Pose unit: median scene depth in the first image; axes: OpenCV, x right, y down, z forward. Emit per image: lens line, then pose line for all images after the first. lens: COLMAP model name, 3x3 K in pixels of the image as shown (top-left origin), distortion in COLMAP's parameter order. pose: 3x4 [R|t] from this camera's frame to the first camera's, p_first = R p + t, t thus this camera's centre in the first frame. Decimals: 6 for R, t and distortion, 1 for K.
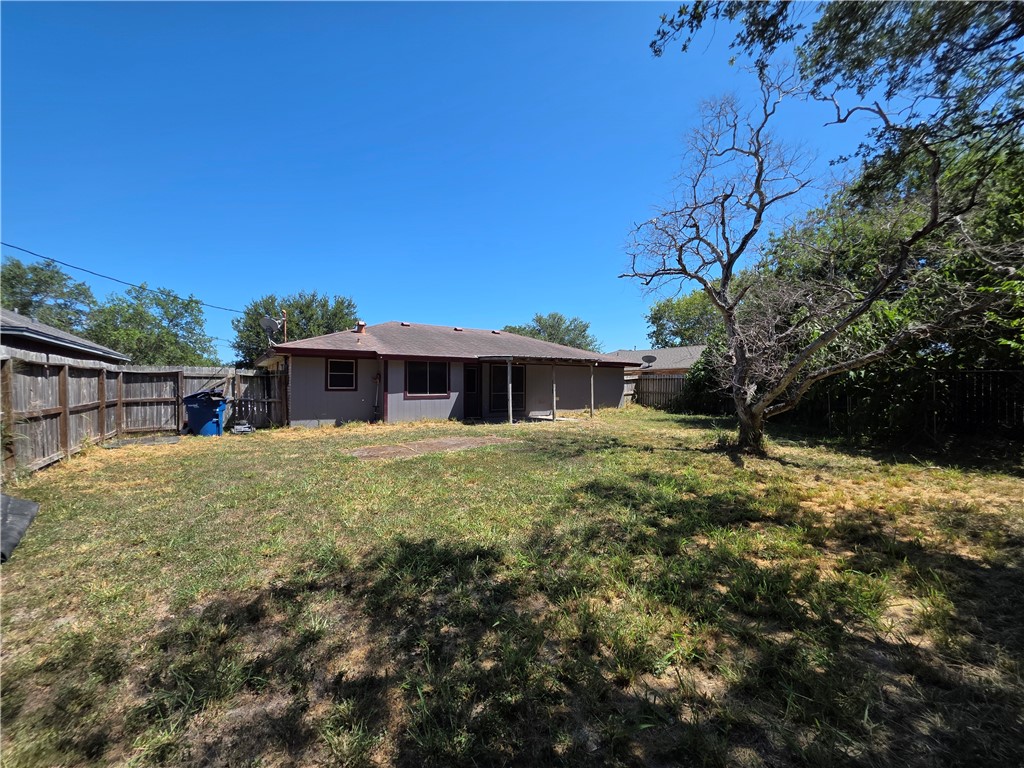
lens RADIAL K [[411.2, 0, 508.9], [0, 411.2, 386.5], [0, 0, 1]] dist [0.001867, -0.000039]
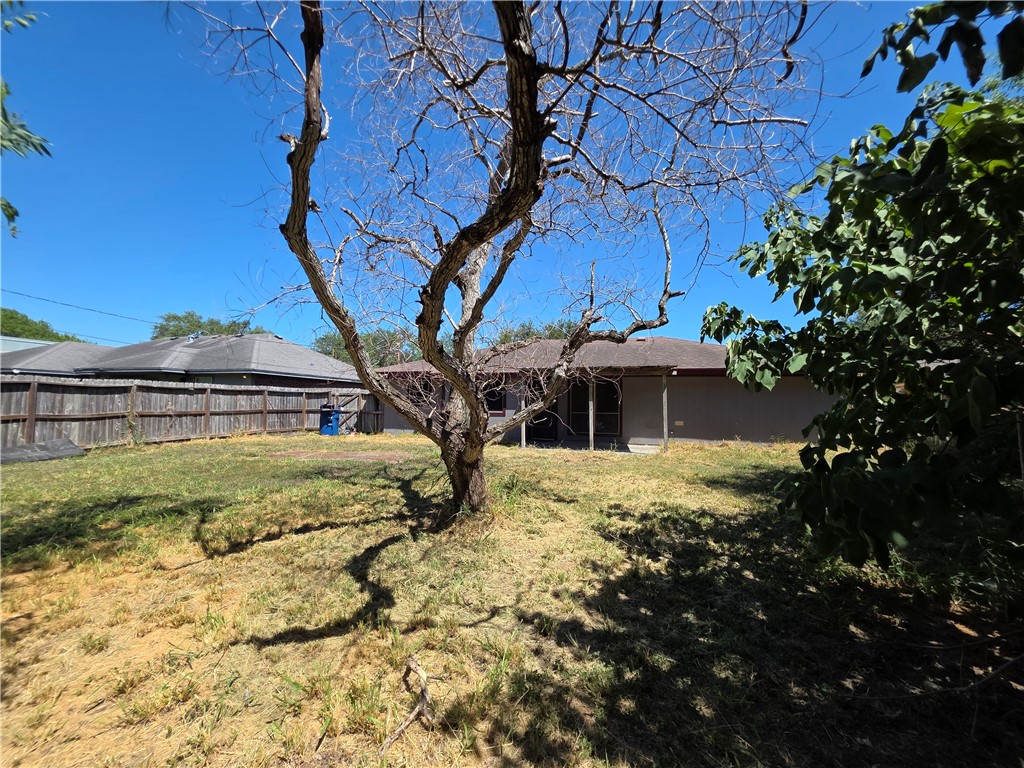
lens RADIAL K [[411.2, 0, 514.7], [0, 411.2, 383.0], [0, 0, 1]] dist [0.001867, -0.000039]
pose [[0.642088, -0.031096, -0.766000, 0.539500], [-0.014793, 0.998488, -0.052935, 0.001715], [0.766488, 0.045321, 0.640658, 0.365688]]
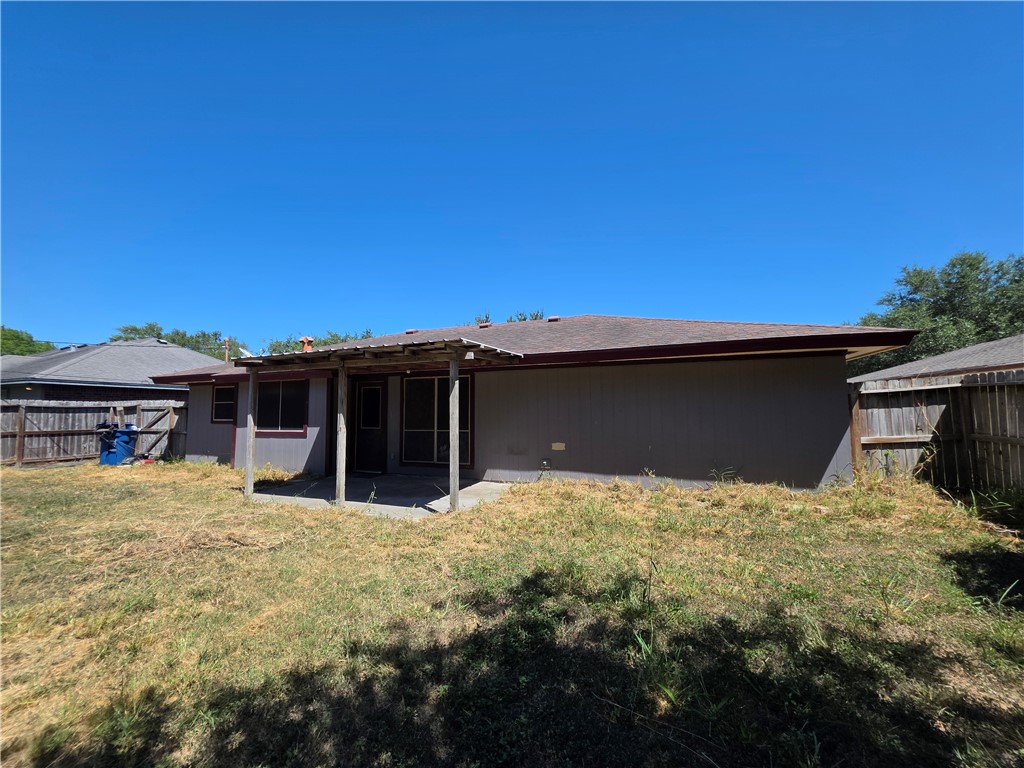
lens RADIAL K [[411.2, 0, 507.6], [0, 411.2, 381.6], [0, 0, 1]] dist [0.001867, -0.000039]
pose [[0.560712, -0.064373, -0.825505, 0.494426], [0.007140, 0.997312, -0.072921, -0.006858], [0.827980, 0.034993, 0.559664, 0.812036]]
